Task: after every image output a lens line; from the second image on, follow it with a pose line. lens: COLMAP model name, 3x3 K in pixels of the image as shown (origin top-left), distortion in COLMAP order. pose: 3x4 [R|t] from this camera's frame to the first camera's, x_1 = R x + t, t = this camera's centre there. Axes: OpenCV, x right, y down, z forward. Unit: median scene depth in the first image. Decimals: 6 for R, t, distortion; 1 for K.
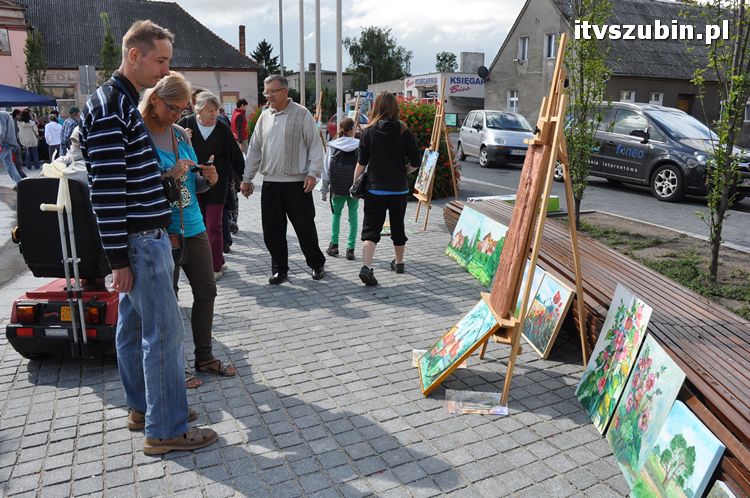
lens RADIAL K [[589.8, 0, 375.0], [0, 589.8, 249.0], [0, 0, 1]] dist [-0.176953, 0.171745]
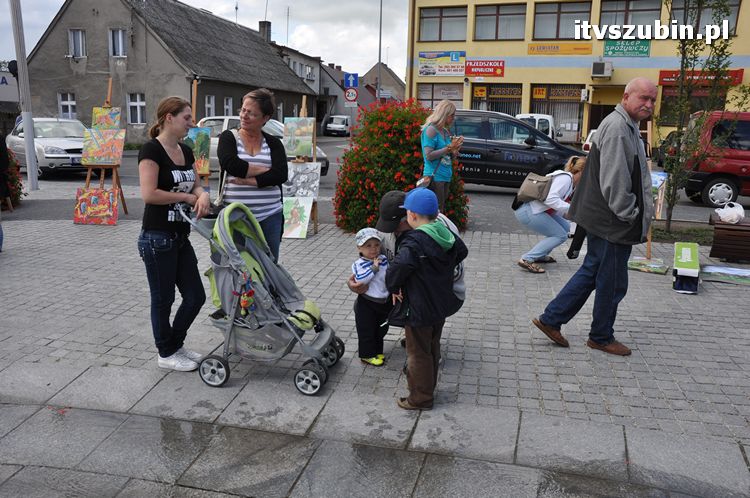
lens RADIAL K [[589.8, 0, 375.0], [0, 589.8, 249.0], [0, 0, 1]] dist [-0.176953, 0.171745]
pose [[0.600640, -0.157778, 0.783797, -0.586588], [0.163495, 0.983857, 0.072760, -0.120851], [-0.782625, 0.084444, 0.616740, 0.530079]]
